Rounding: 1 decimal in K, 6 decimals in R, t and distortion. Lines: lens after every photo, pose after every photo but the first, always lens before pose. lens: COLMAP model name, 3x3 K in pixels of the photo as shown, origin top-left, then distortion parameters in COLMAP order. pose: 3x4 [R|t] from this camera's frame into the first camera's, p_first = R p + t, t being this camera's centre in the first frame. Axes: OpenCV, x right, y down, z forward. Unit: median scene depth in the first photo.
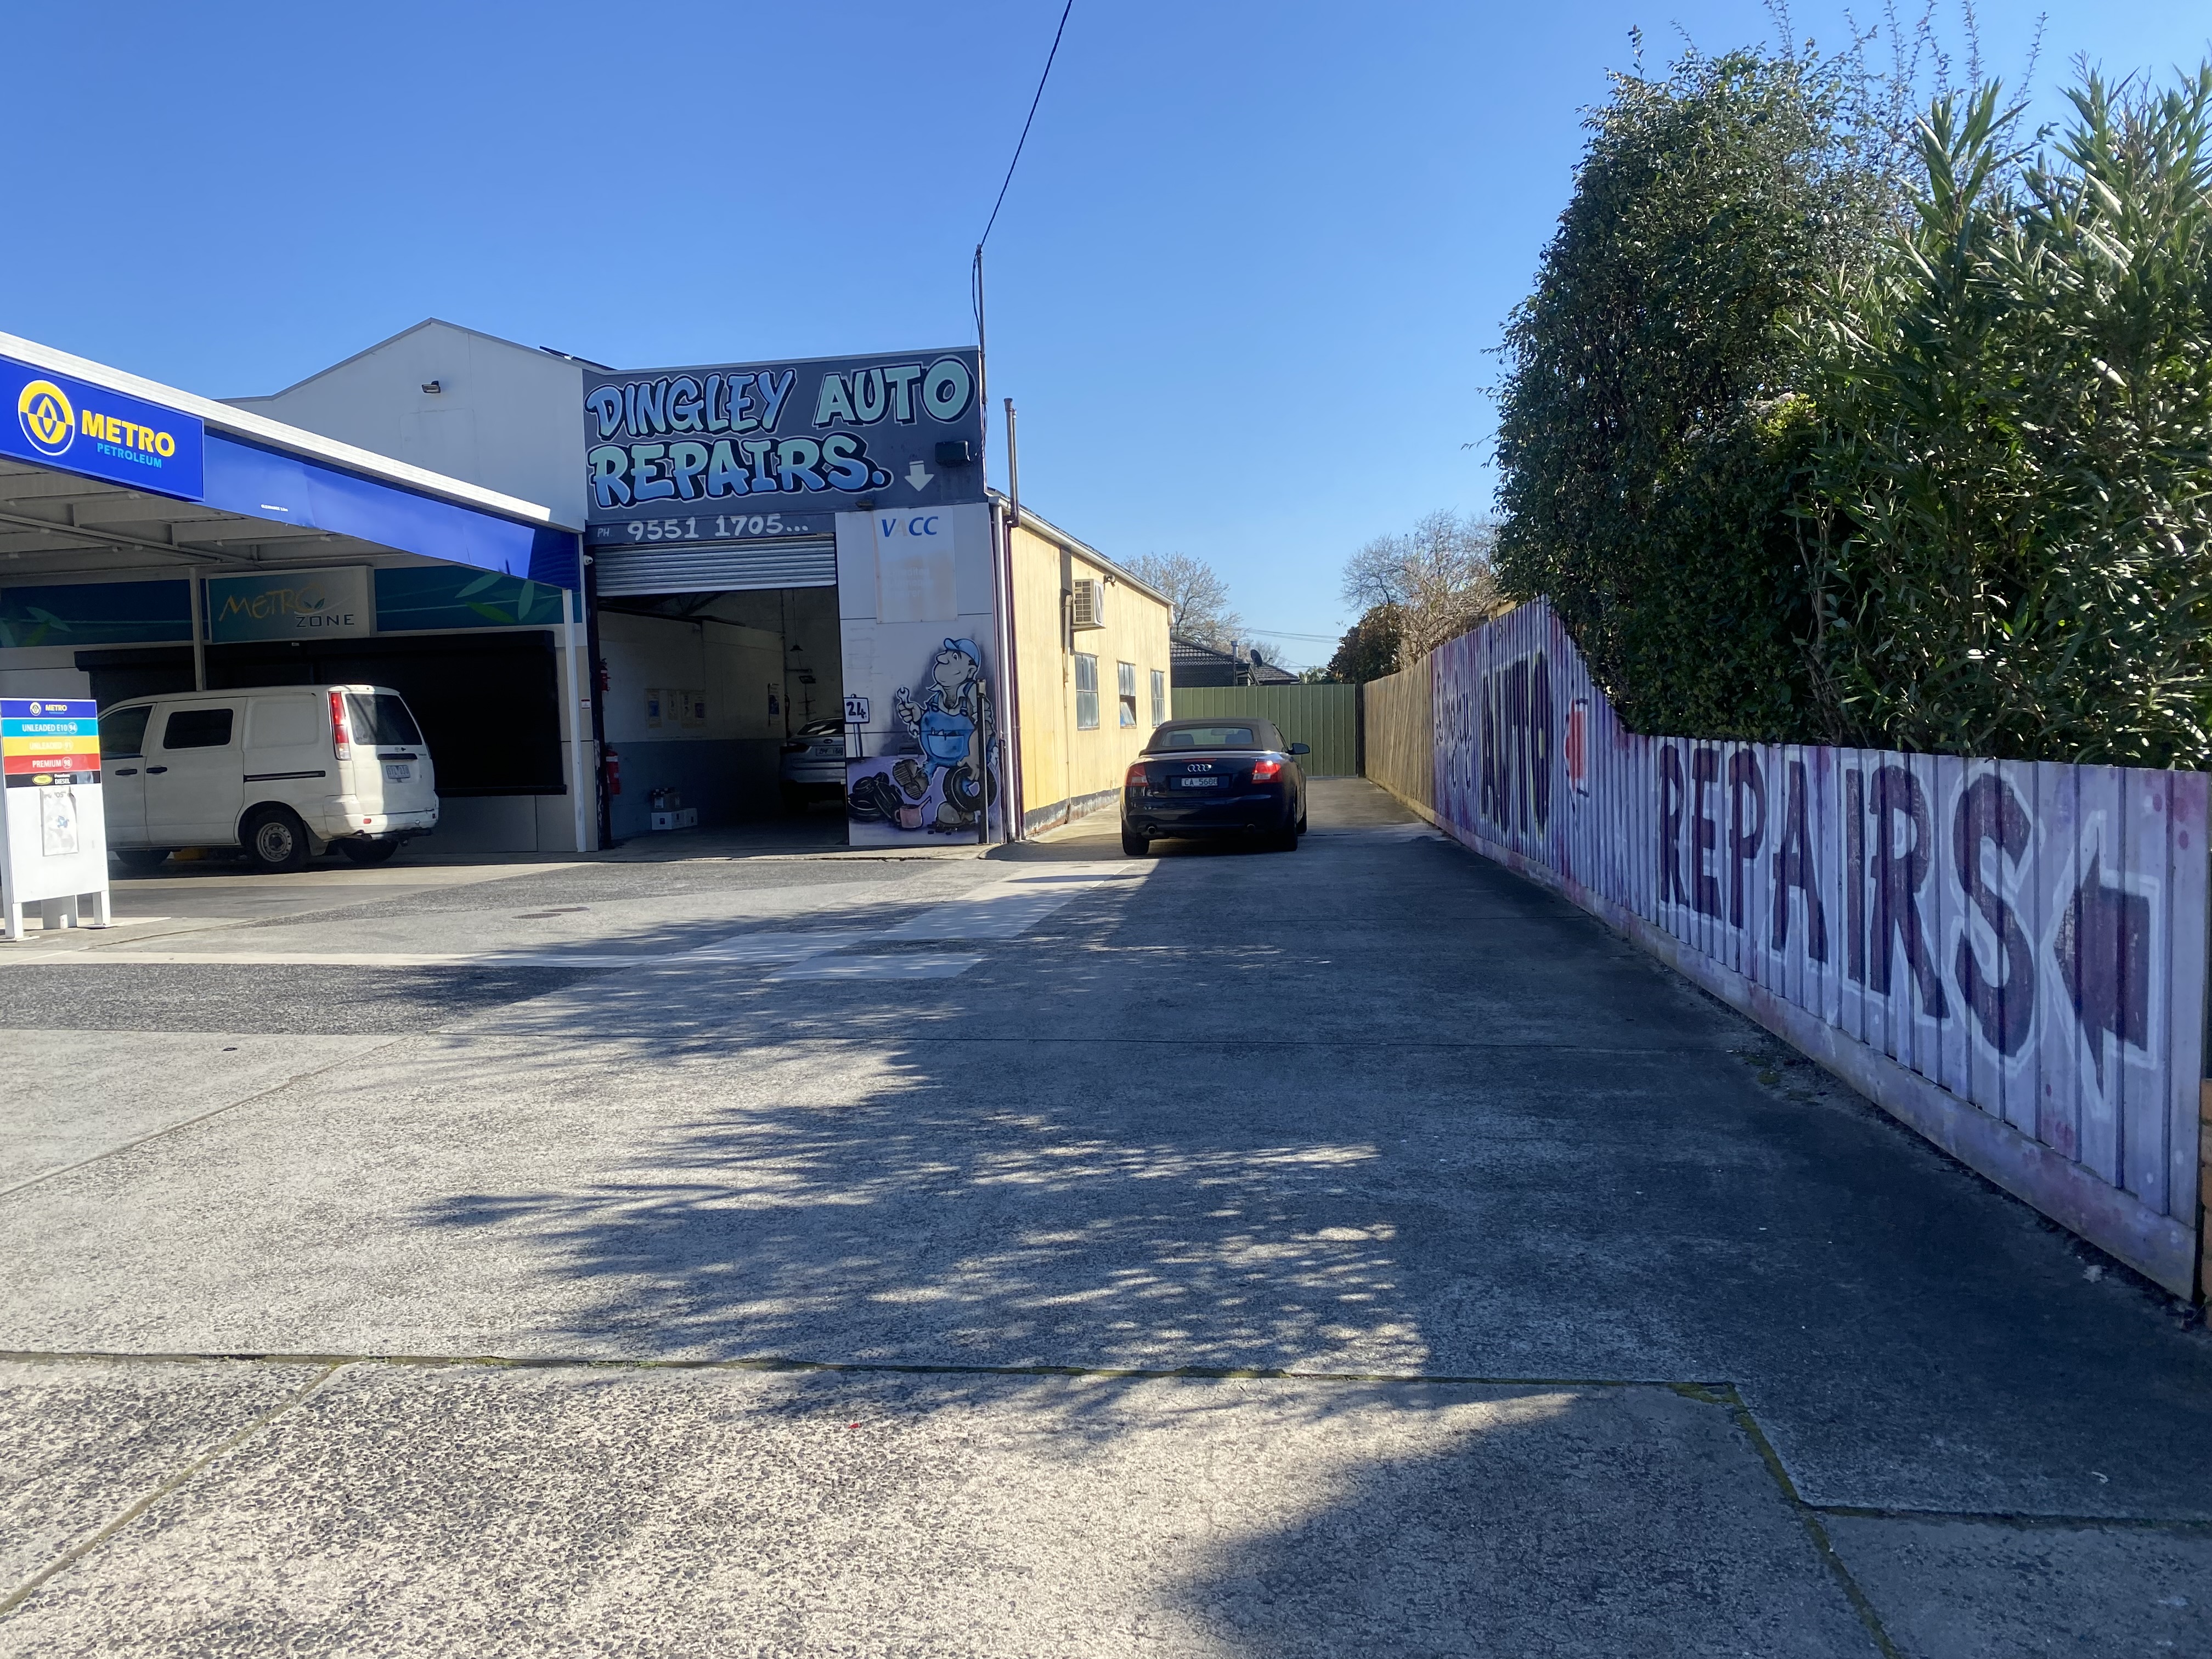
lens RADIAL K [[1672.0, 0, 1127.6], [0, 1672.0, 852.1], [0, 0, 1]] dist [0.045342, -0.042480]
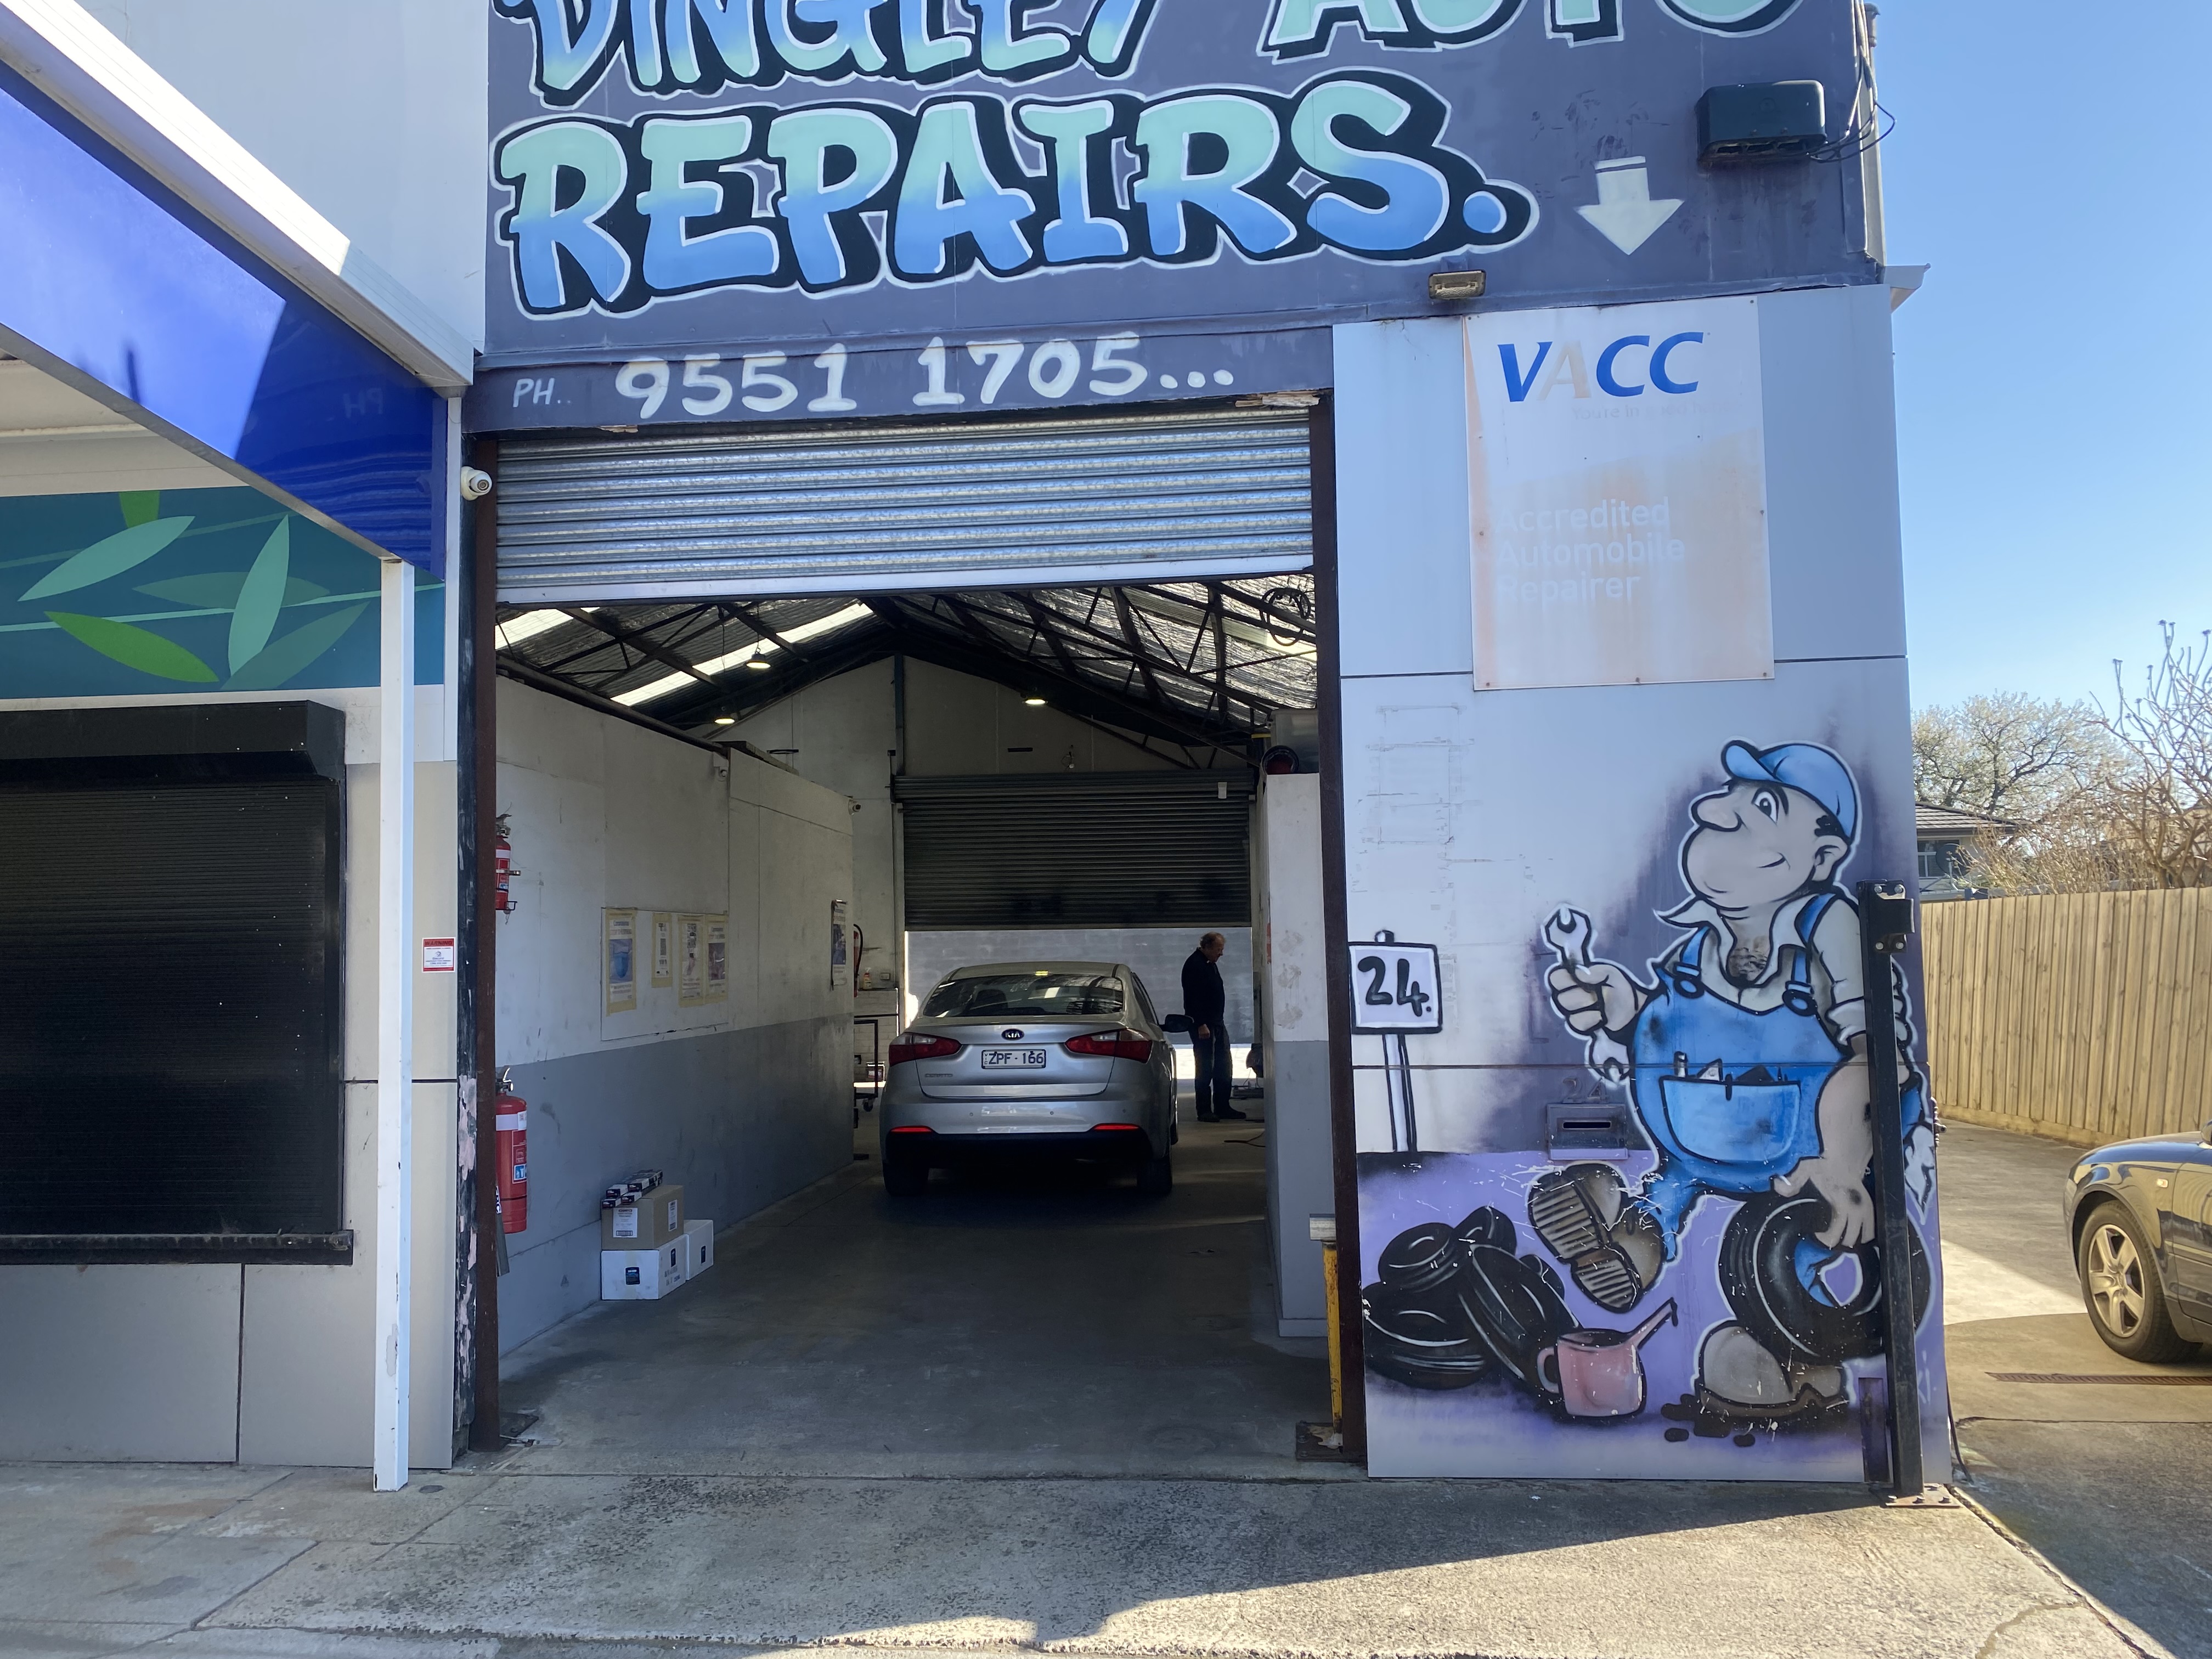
lens RADIAL K [[1672.0, 0, 1102.1], [0, 1672.0, 836.0], [0, 0, 1]] dist [0.045342, -0.042480]
pose [[0.997666, 0.015641, 0.066474, -0.231848], [-0.005867, 0.989449, -0.144766, -0.068561], [-0.068037, 0.144038, 0.987230, 0.715063]]
